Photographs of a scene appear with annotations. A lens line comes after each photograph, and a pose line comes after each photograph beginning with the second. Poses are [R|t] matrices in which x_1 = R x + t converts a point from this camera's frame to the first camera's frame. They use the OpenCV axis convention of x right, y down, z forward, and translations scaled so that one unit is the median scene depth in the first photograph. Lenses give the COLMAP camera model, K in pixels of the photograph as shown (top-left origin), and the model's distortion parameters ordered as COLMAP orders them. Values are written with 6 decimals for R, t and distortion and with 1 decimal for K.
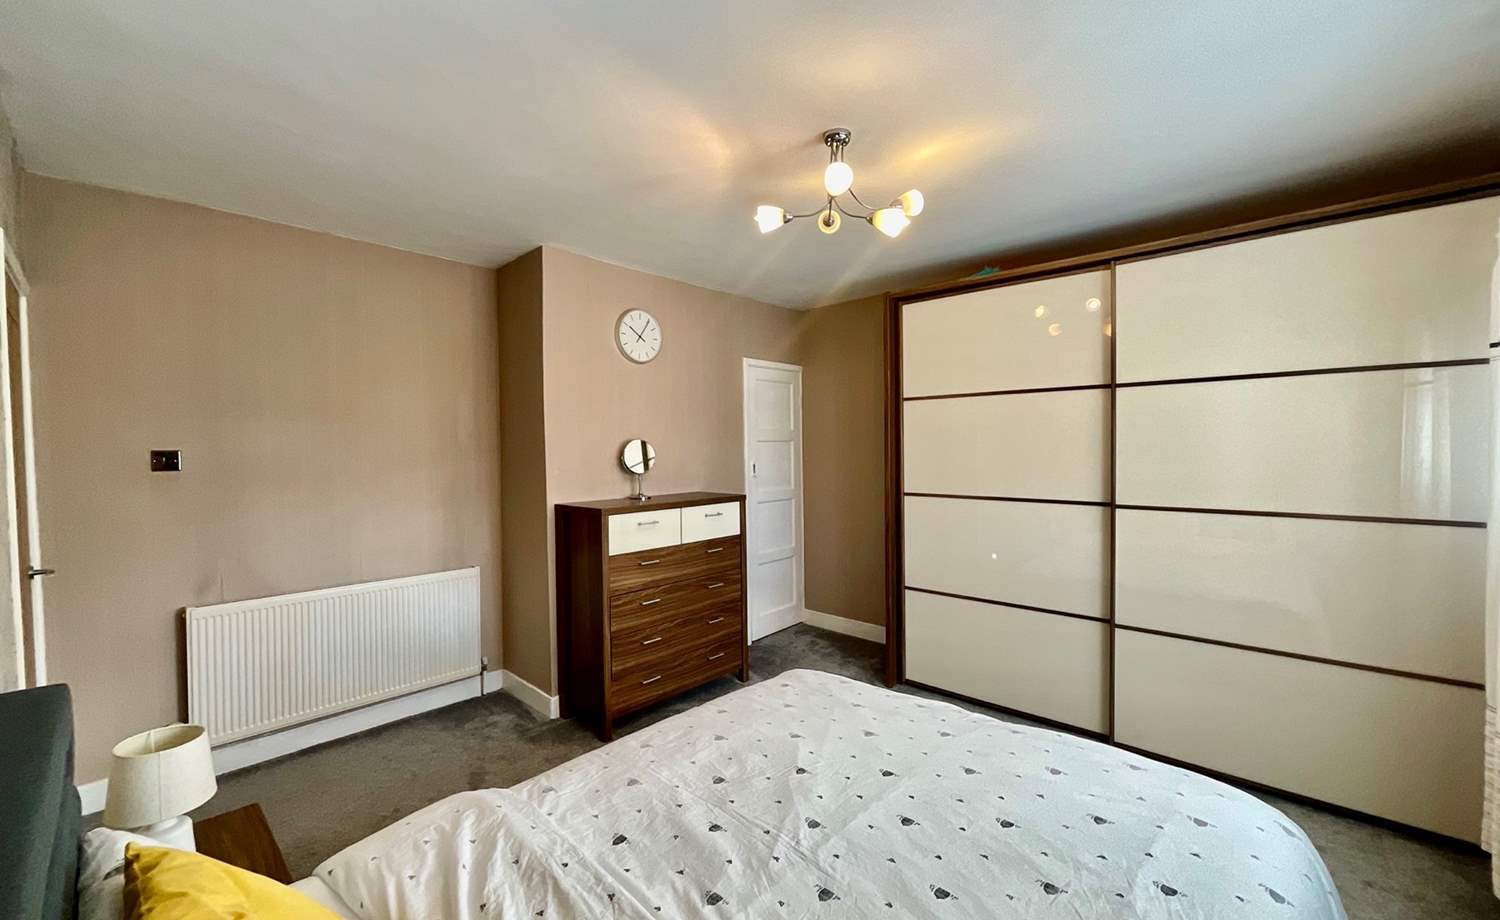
lens RADIAL K [[604.6, 0, 750.0], [0, 604.6, 460.0], [0, 0, 1]] dist [-0.006500, 0.000457]
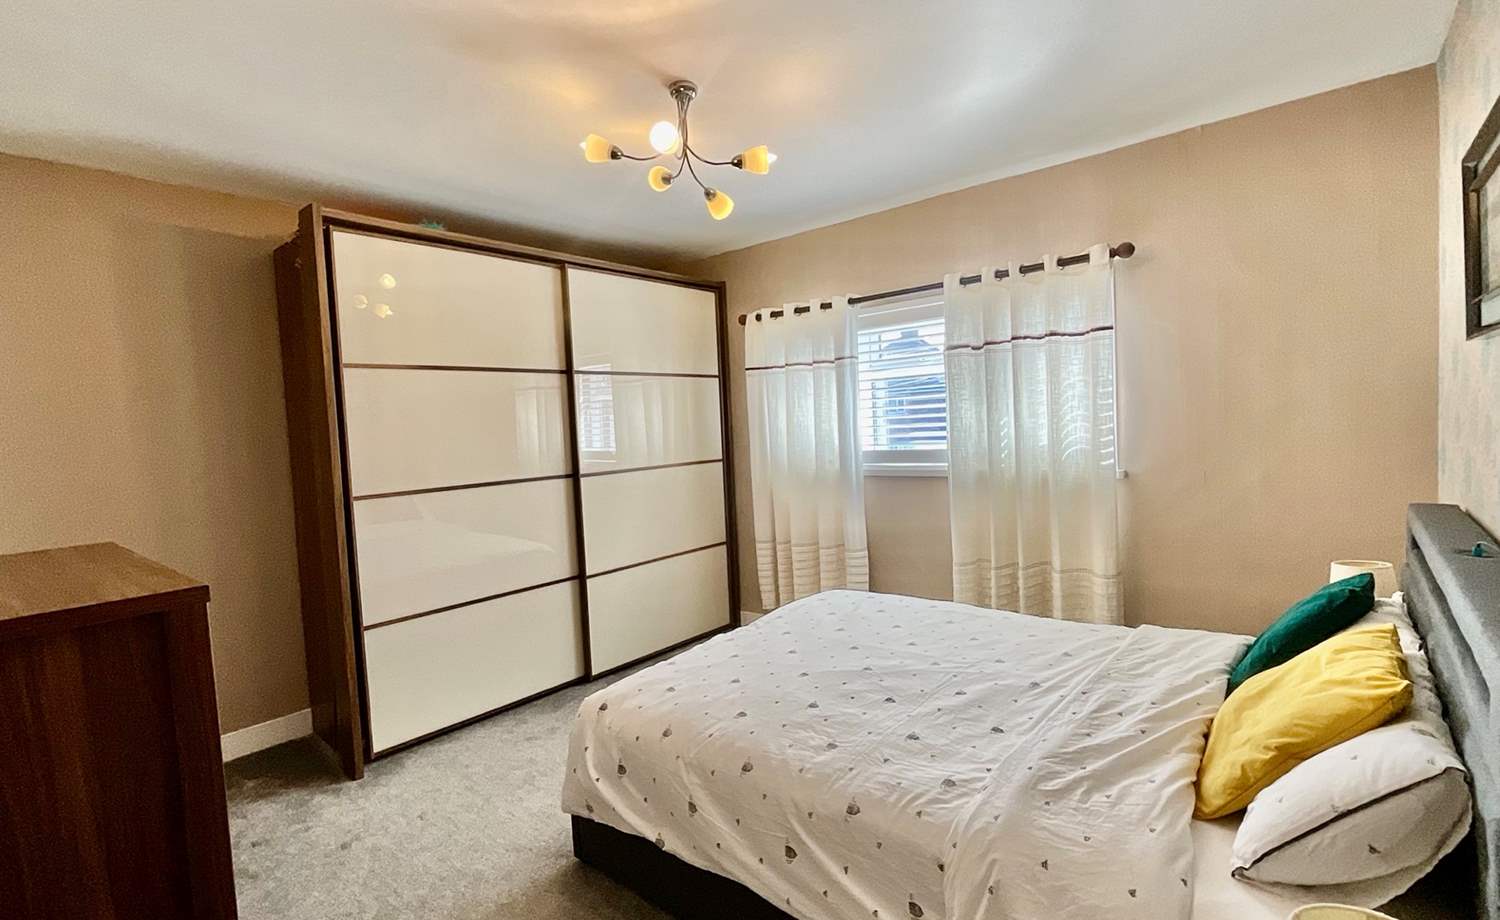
lens RADIAL K [[692.7, 0, 743.6], [0, 692.7, 442.5], [0, 0, 1]] dist [0.013180, -0.000020]
pose [[-0.044986, -0.025103, 0.998672, -1.269075], [0.070418, 0.997118, 0.028236, 0.001145], [-0.996503, 0.071595, -0.043088, 1.252680]]
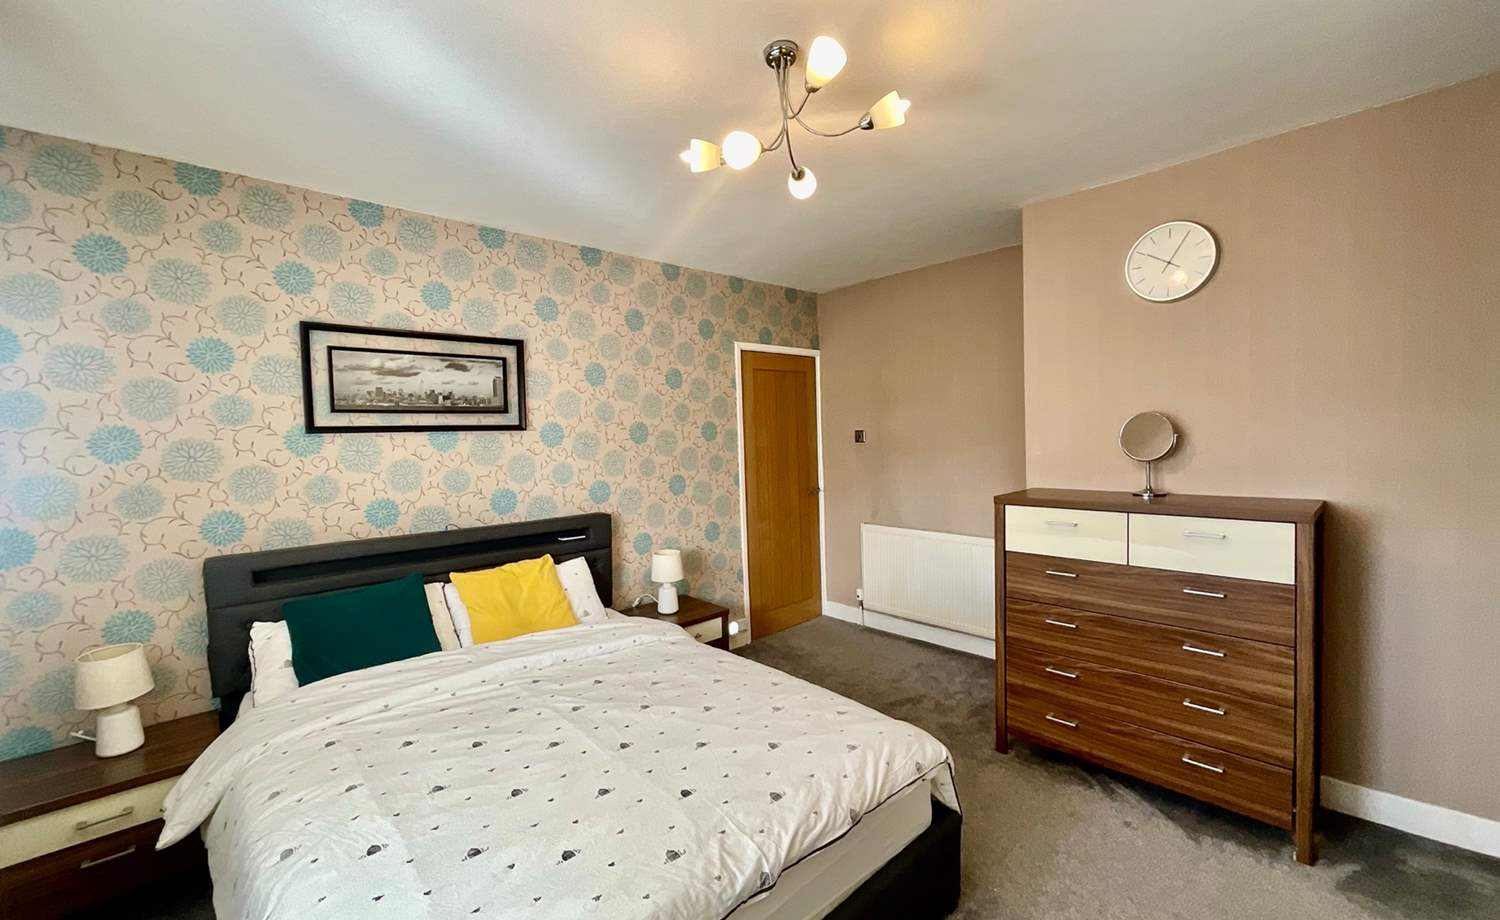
lens RADIAL K [[610.7, 0, 754.5], [0, 610.7, 453.3], [0, 0, 1]] dist [0.003193, 0.000216]
pose [[-0.071430, 0.048705, -0.996256, 1.259456], [0.011784, 0.998779, 0.047983, -0.057352], [0.997376, -0.008312, -0.071917, 1.291642]]
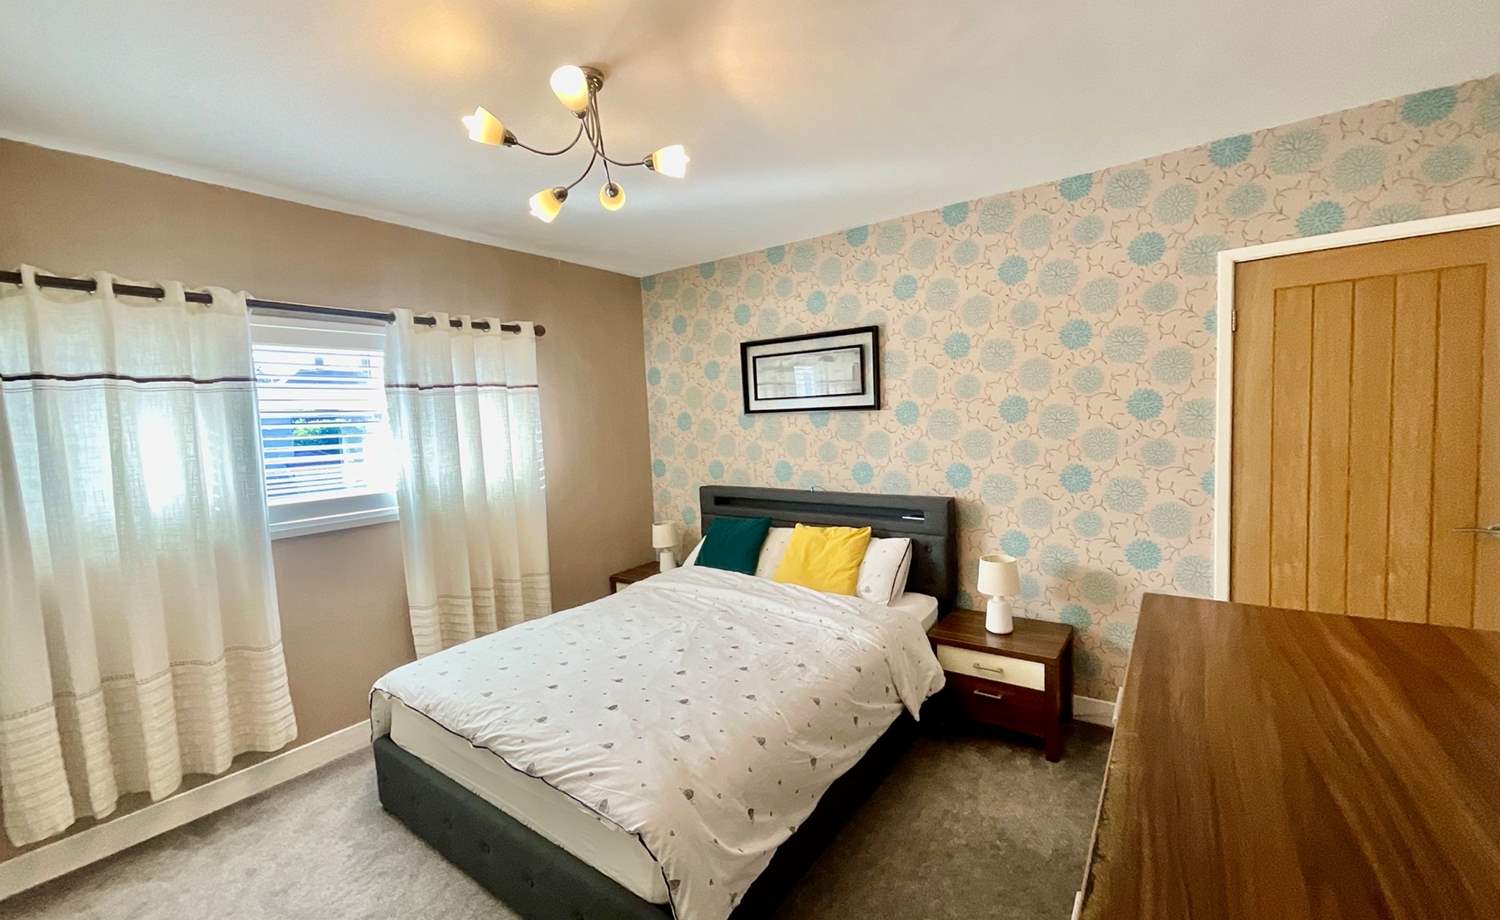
lens RADIAL K [[604.6, 0, 750.0], [0, 604.6, 460.0], [0, 0, 1]] dist [-0.006500, 0.000457]
pose [[-0.991450, 0.054902, -0.118379, 0.064278], [0.045679, 0.995807, 0.079262, -0.058498], [0.122234, 0.073177, -0.989800, 2.414029]]
